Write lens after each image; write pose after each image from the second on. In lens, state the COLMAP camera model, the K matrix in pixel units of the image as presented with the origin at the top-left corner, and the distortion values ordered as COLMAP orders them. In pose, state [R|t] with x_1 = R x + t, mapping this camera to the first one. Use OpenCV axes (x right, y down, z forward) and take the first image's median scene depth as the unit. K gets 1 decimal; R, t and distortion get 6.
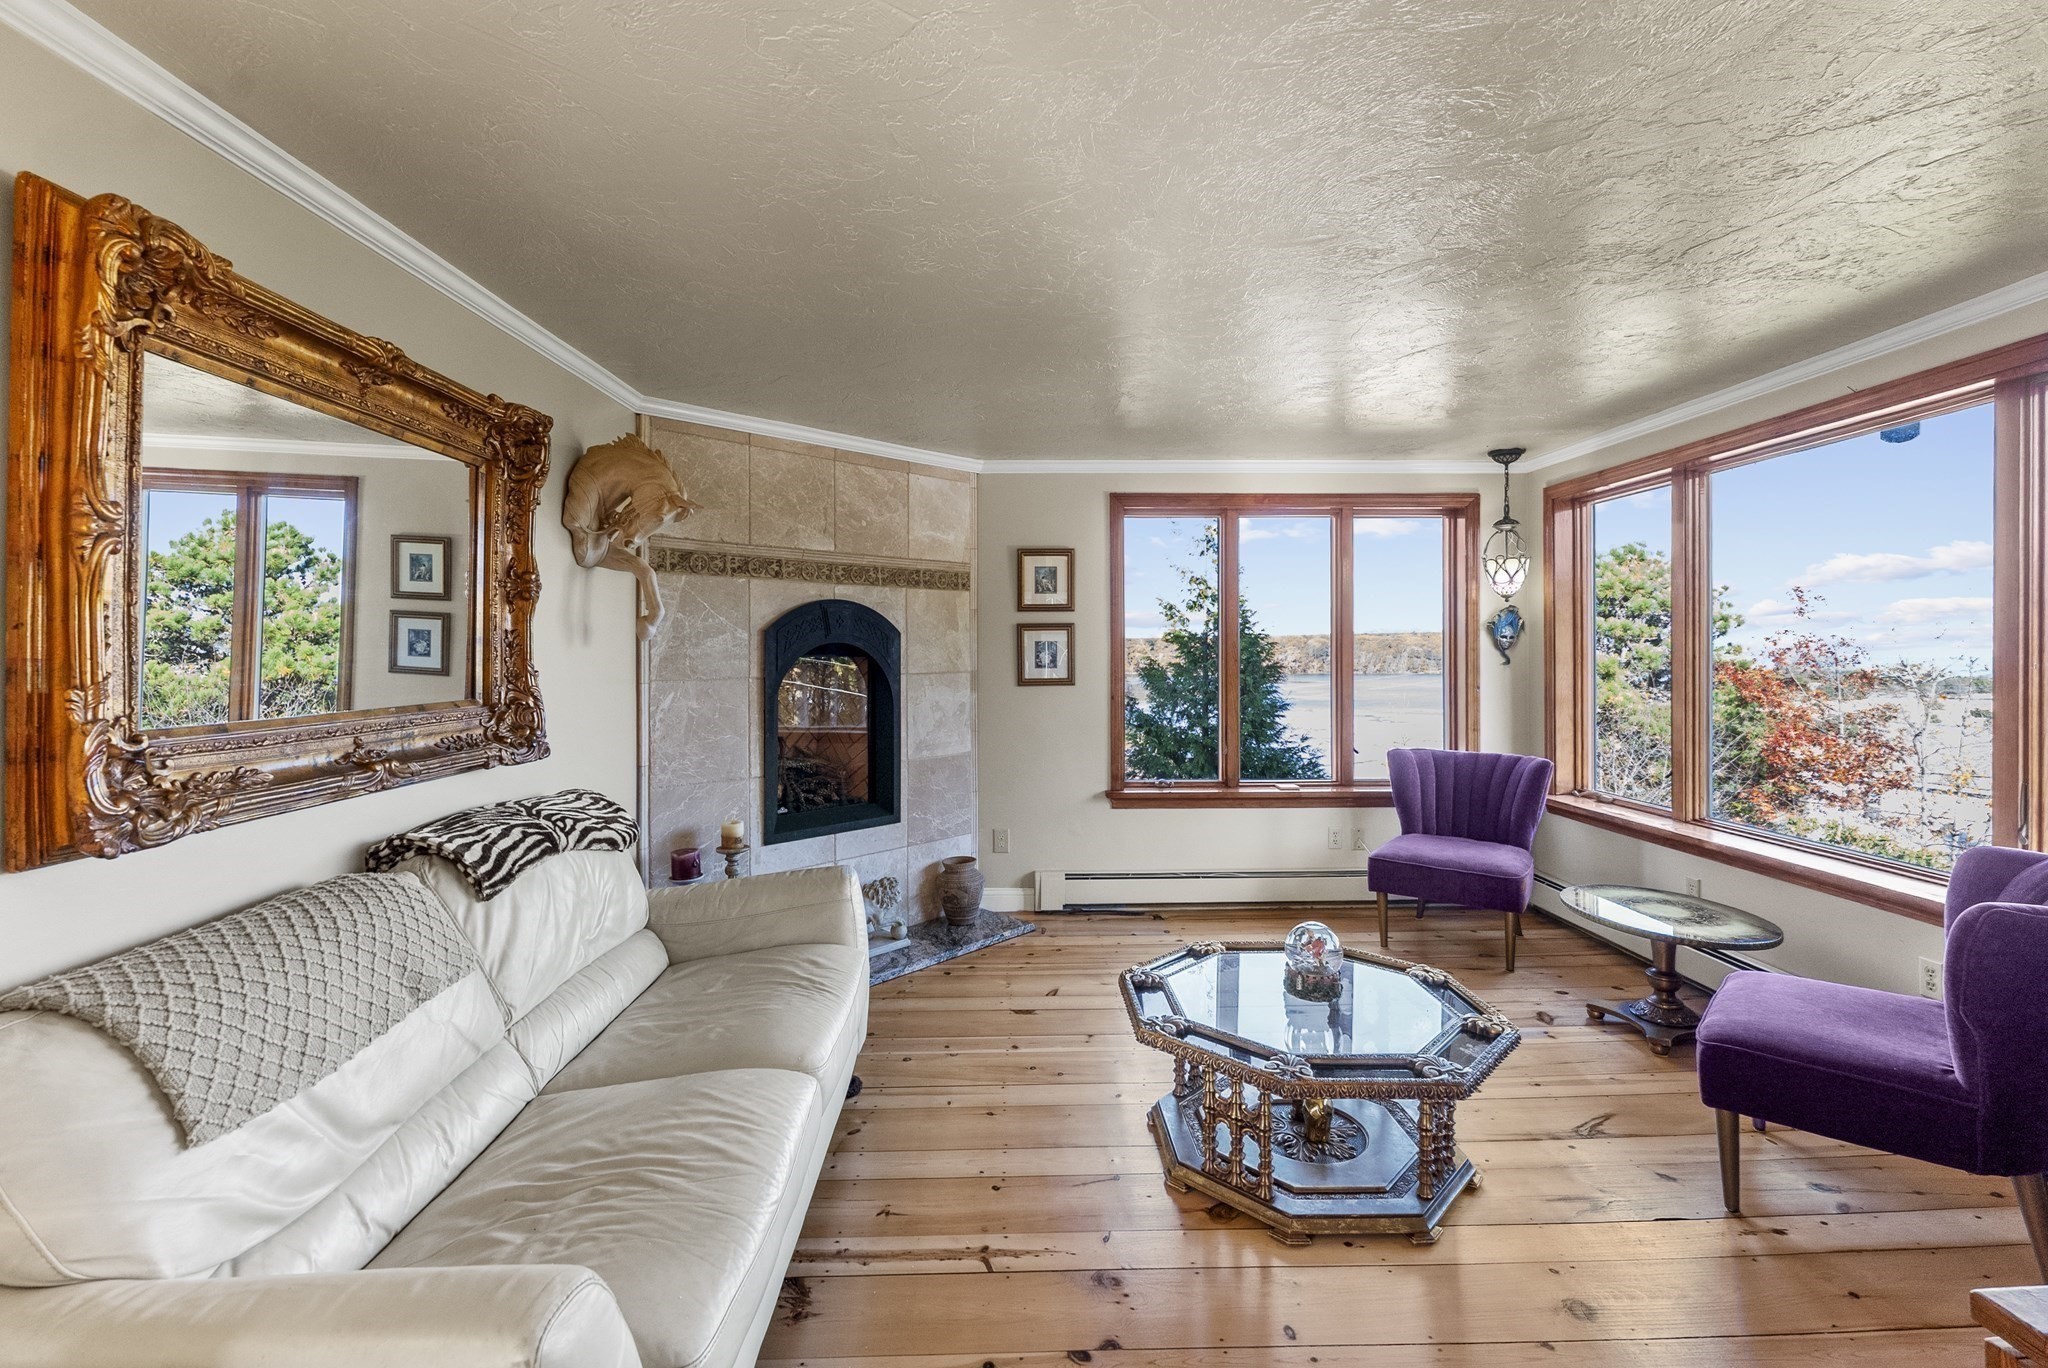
lens RADIAL K [[892.0, 0, 1023.9], [0, 892.0, 654.7], [0, 0, 1]] dist [-0.001461, -0.000045]
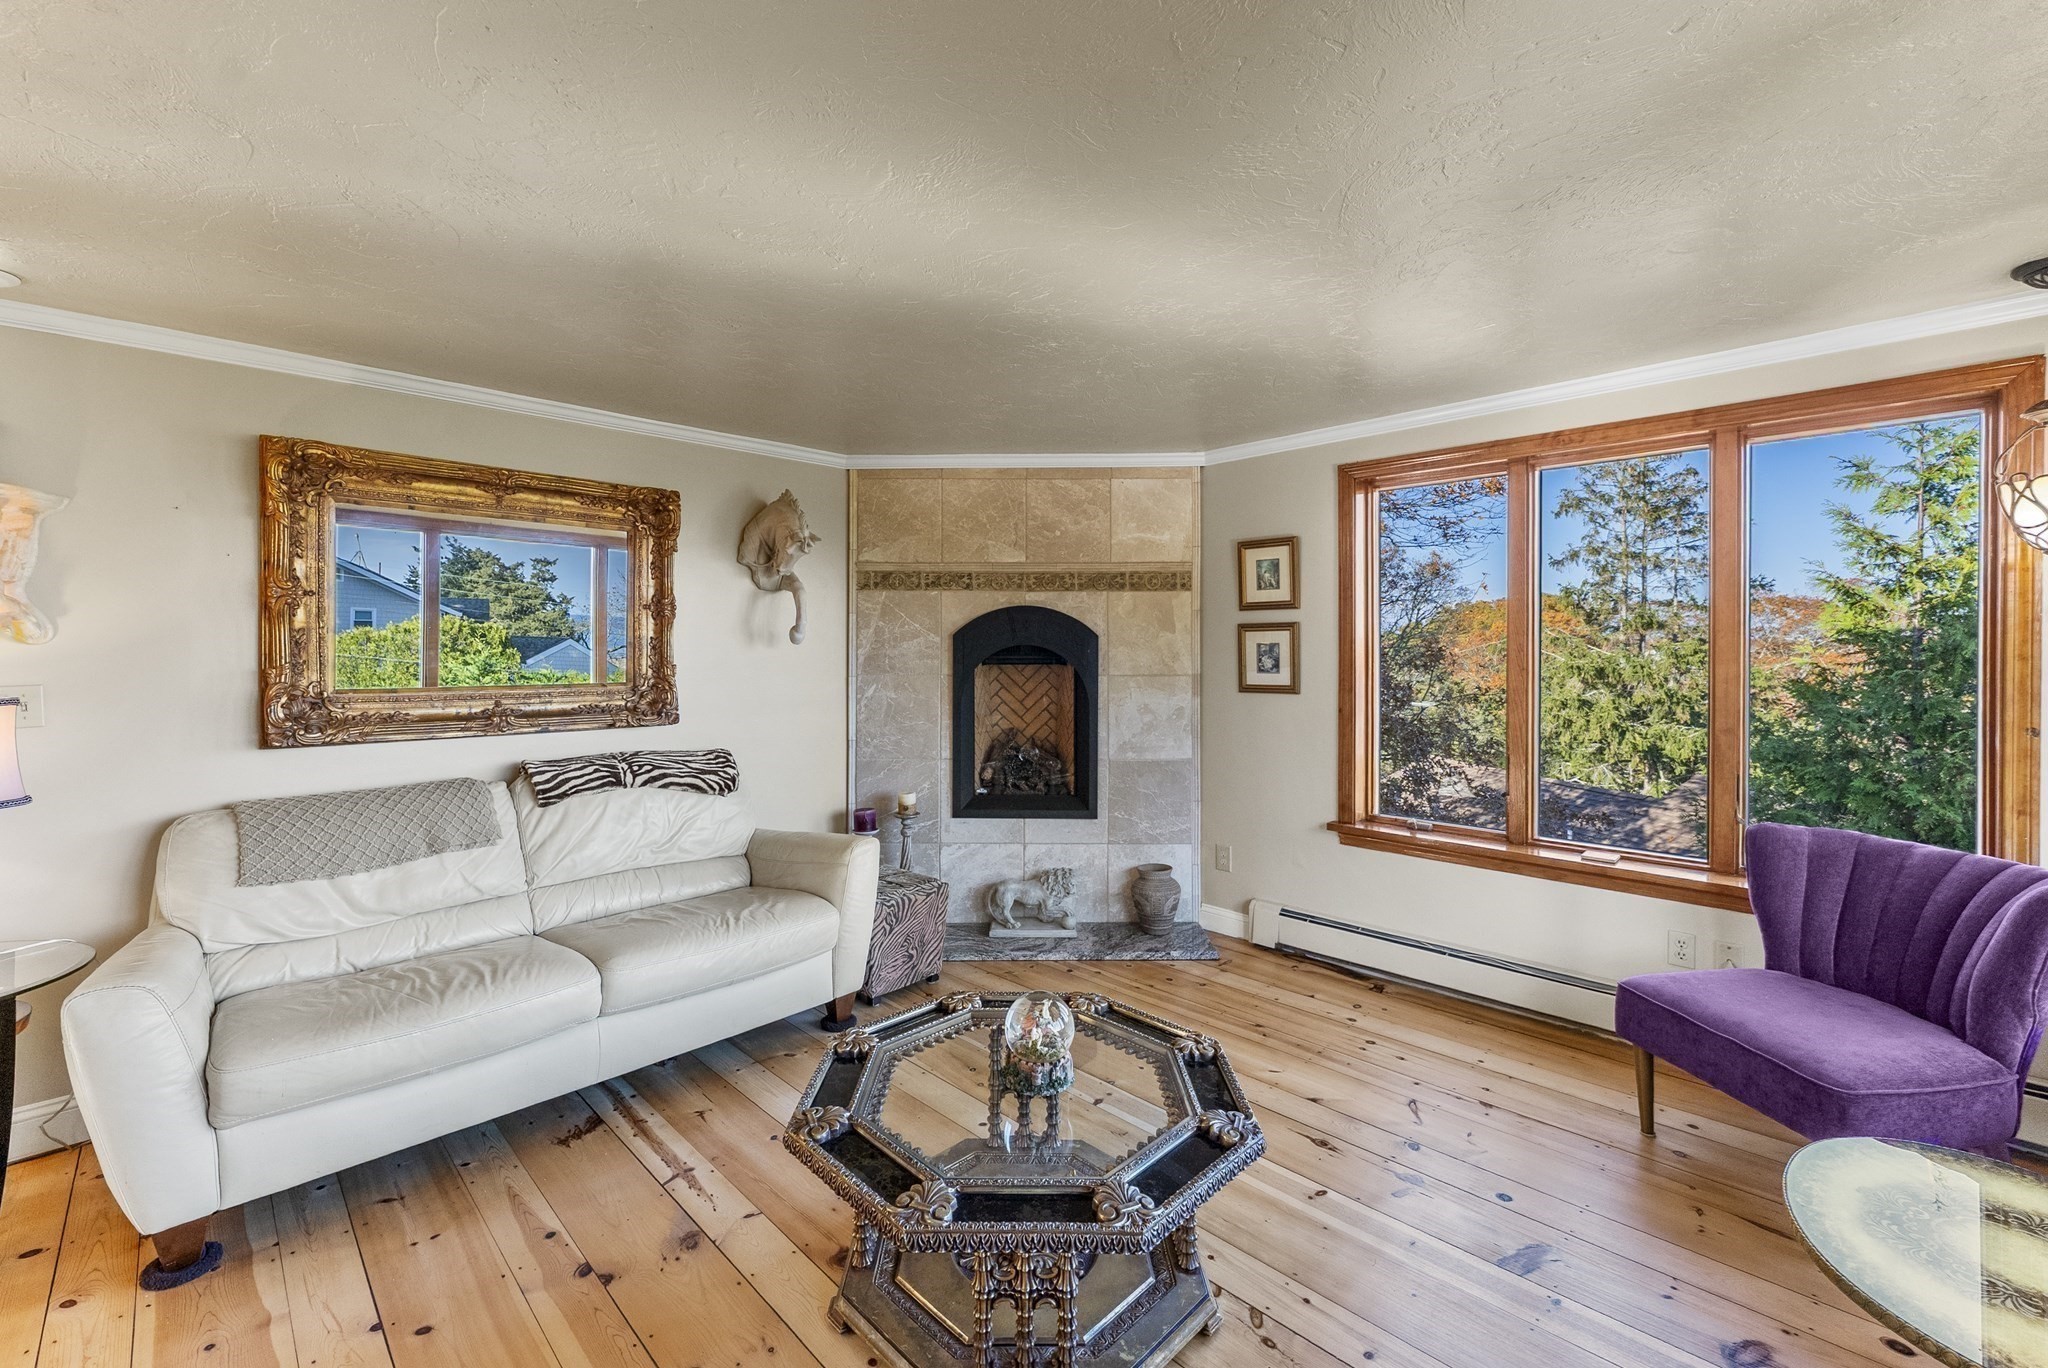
lens RADIAL K [[833.7, 0, 1024.6], [0, 833.7, 655.7], [0, 0, 1]] dist [-0.000602, -0.000130]
pose [[0.694726, 0.009059, -0.719217, 0.483363], [-0.008317, 0.999955, 0.004561, -0.004517], [0.719226, 0.002813, 0.694770, 0.262259]]
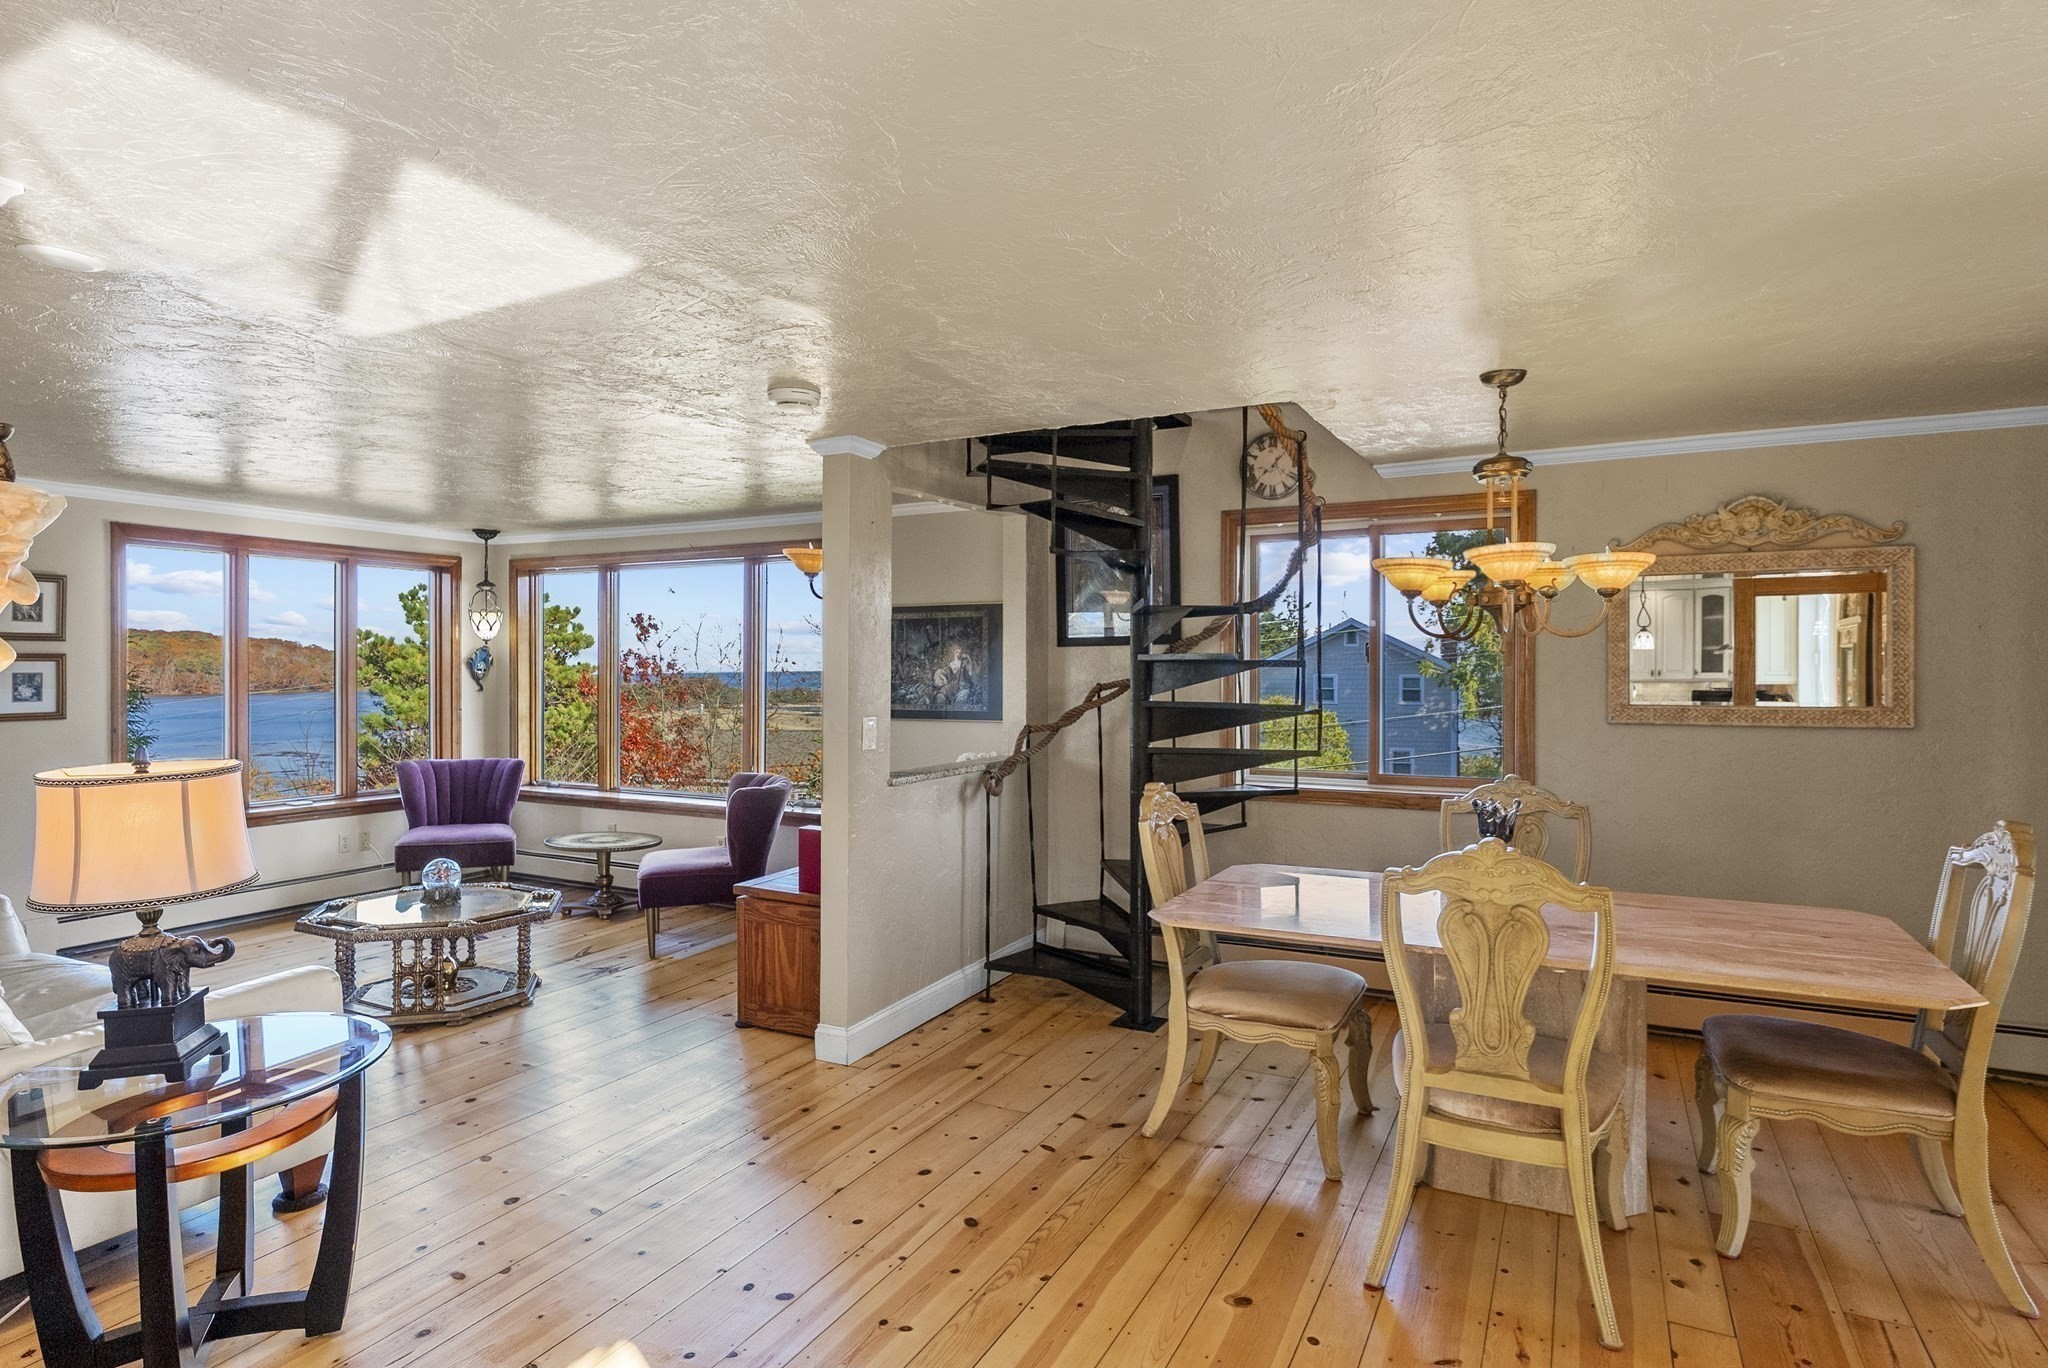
lens RADIAL K [[1089.2, 0, 1024.0], [0, 1089.2, 684.0], [0, 0, 1]] dist [0.000196, -0.000423]
pose [[0.479392, -0.007768, 0.877567, -0.503205], [-0.005071, 0.999920, 0.011621, -0.023206], [-0.877586, -0.010021, 0.479314, -0.484115]]
